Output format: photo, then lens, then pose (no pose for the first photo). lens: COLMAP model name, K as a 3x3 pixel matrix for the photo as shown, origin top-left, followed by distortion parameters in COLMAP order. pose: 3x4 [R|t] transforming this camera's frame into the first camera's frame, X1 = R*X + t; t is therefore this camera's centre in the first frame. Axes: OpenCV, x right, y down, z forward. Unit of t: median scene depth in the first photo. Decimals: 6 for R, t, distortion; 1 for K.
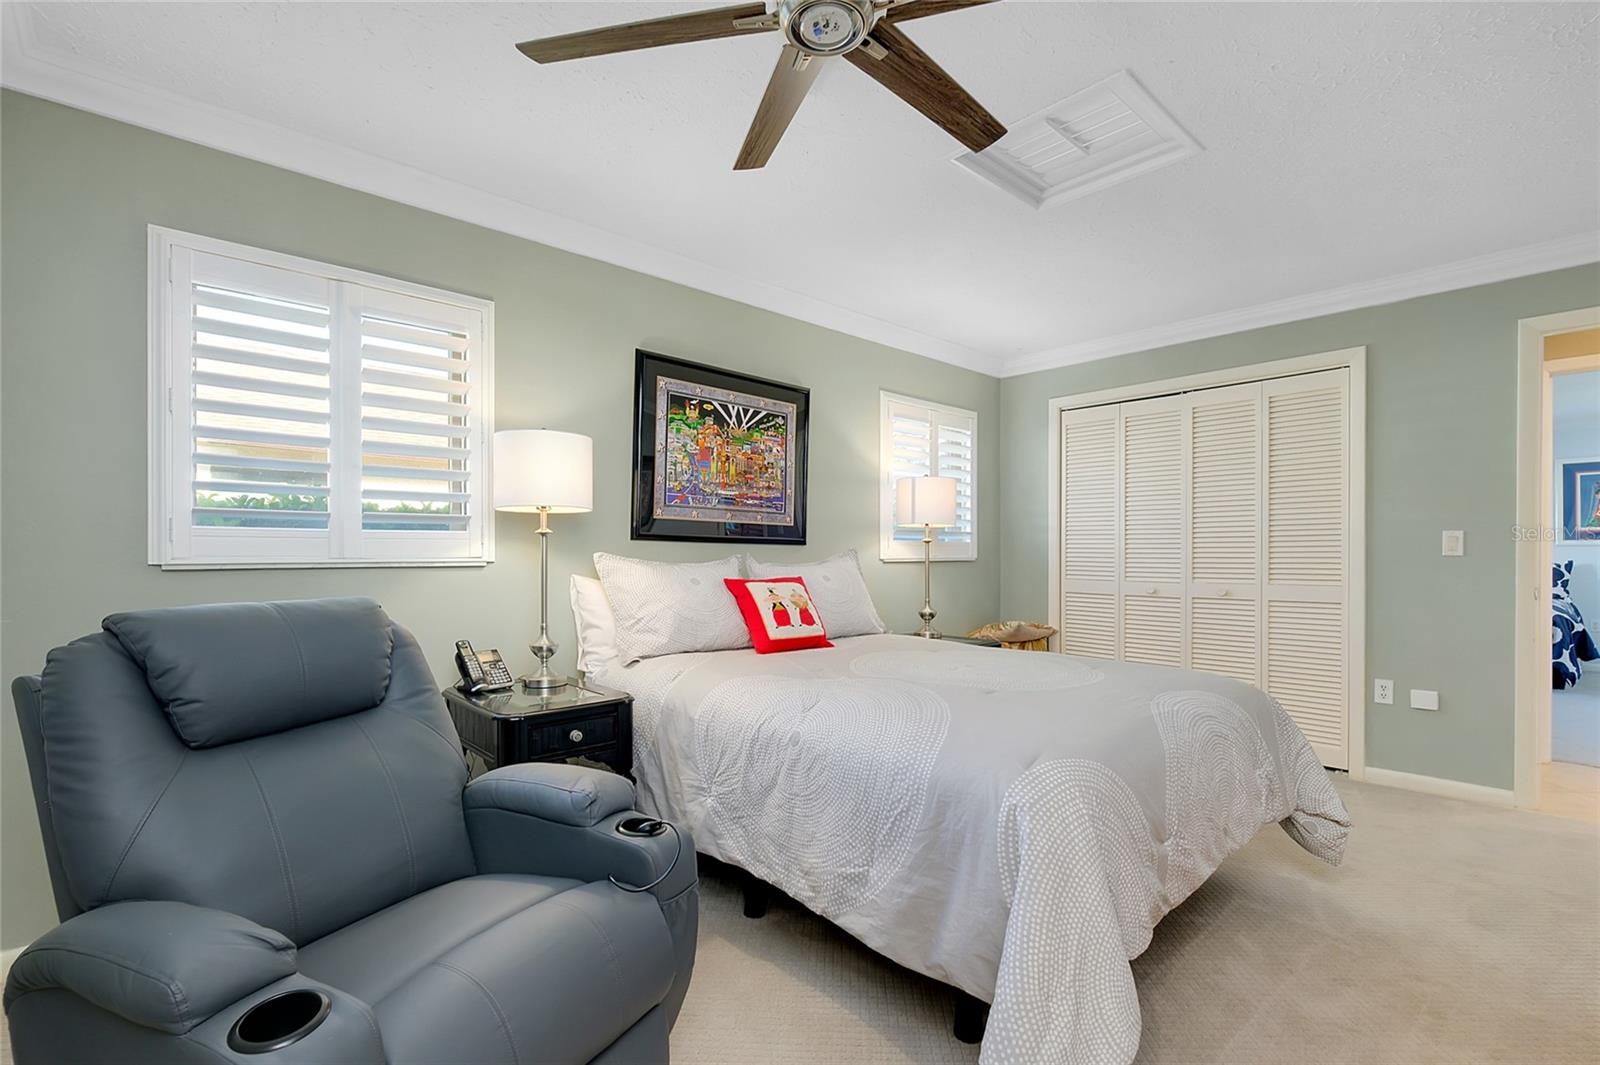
lens RADIAL K [[752.9, 0, 800.8], [0, 752.9, 545.3], [0, 0, 1]] dist [-0.001770, -0.000206]
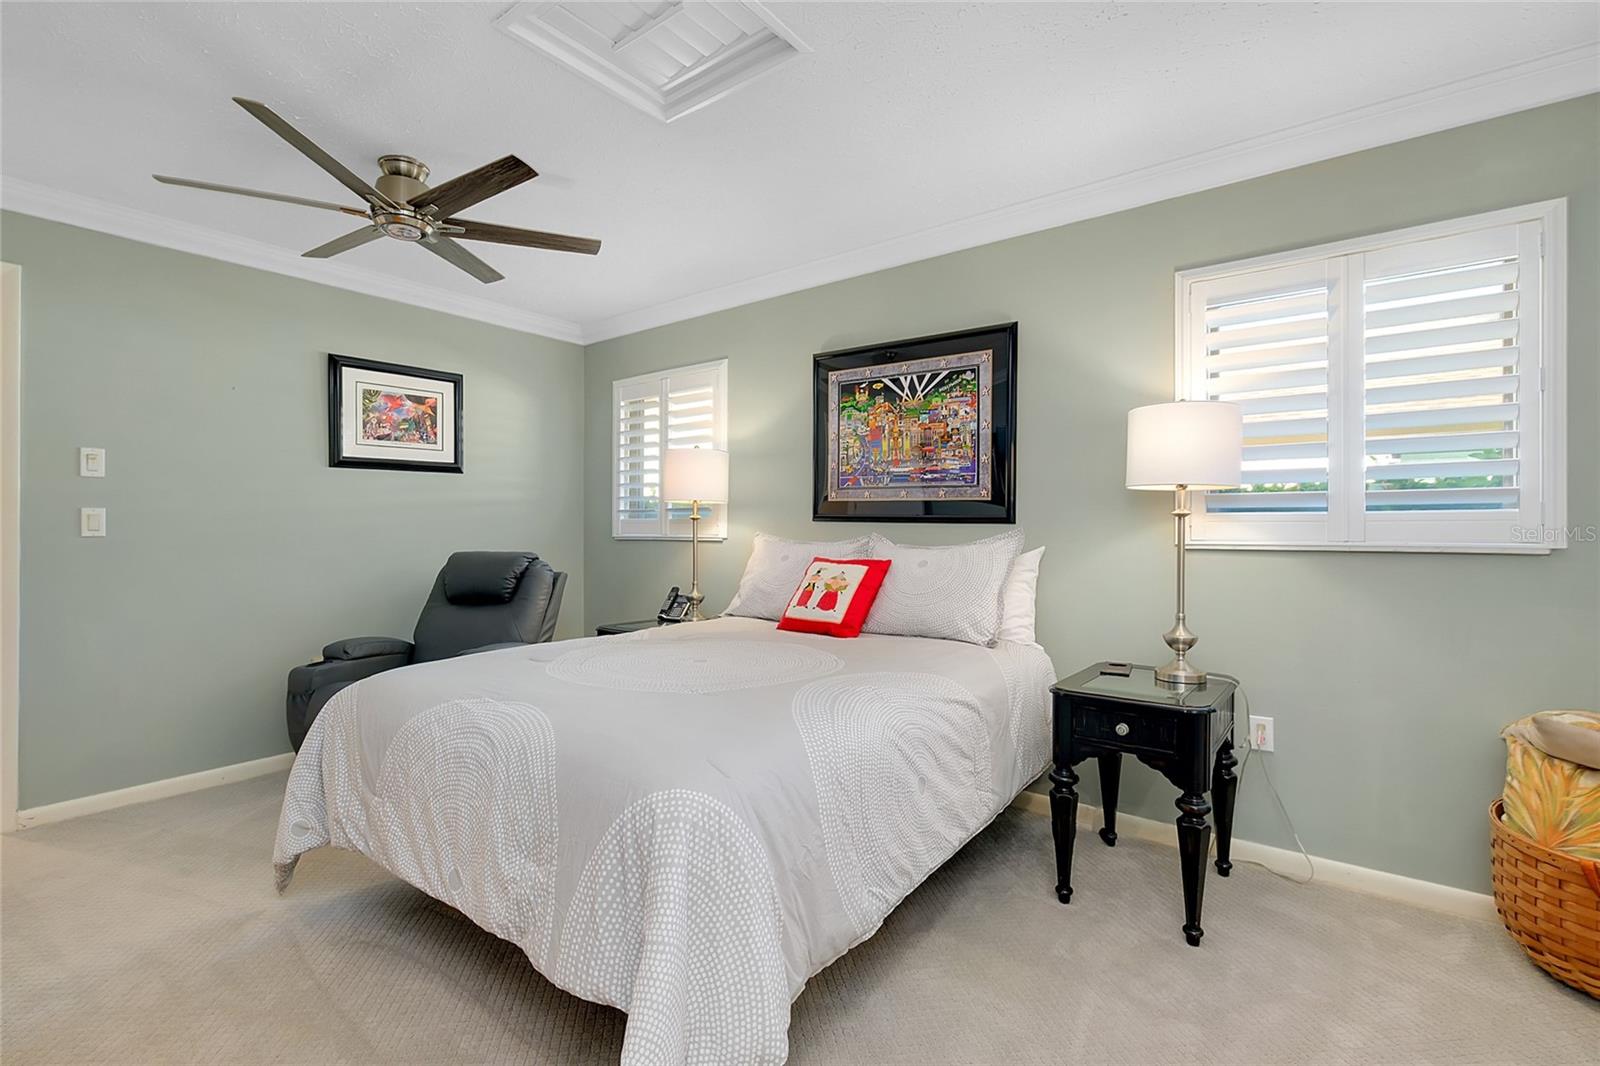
lens RADIAL K [[742.6, 0, 796.9], [0, 742.6, 529.6], [0, 0, 1]] dist [-0.001692, -0.001004]
pose [[0.137208, -0.005900, -0.990525, 0.813527], [-0.000134, 0.999982, -0.005975, 0.011508], [0.990542, 0.000952, 0.137205, 0.741556]]
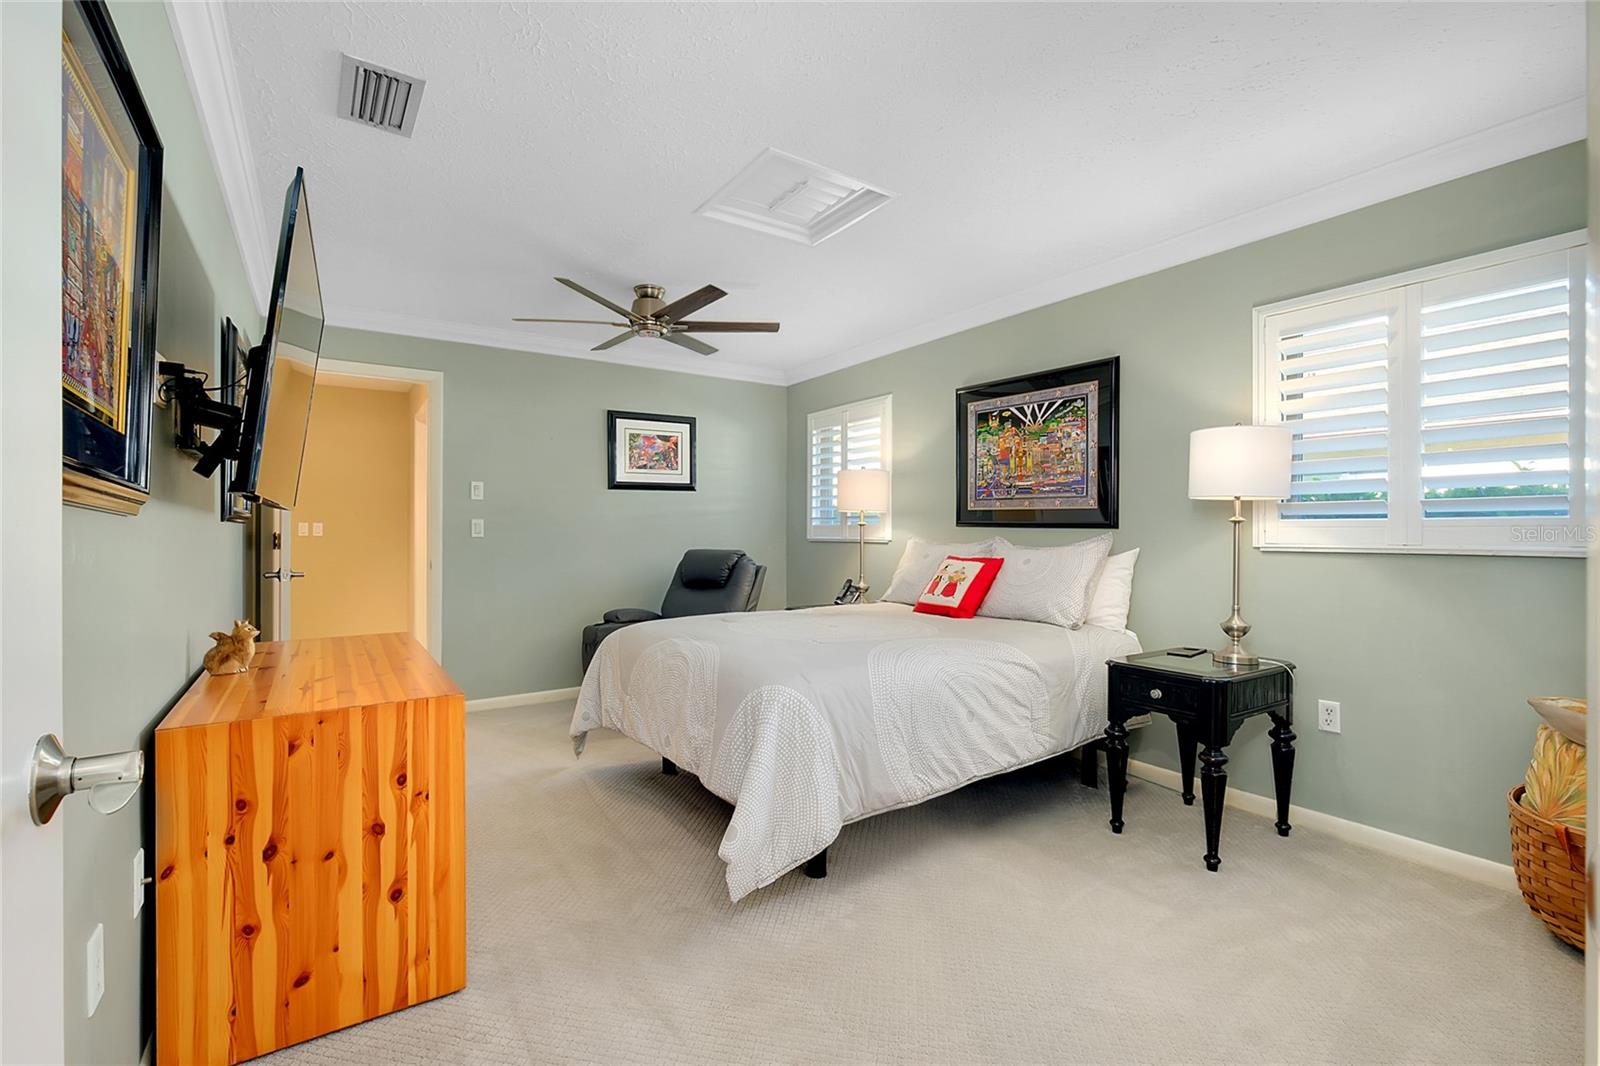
lens RADIAL K [[706.4, 0, 794.9], [0, 706.4, 532.6], [0, 0, 1]] dist [0.000951, 0.000319]
pose [[-0.173615, -0.007265, -0.984787, 1.012012], [-0.003514, 0.999971, -0.006757, 0.012721], [0.984807, 0.002288, -0.173636, 0.844104]]
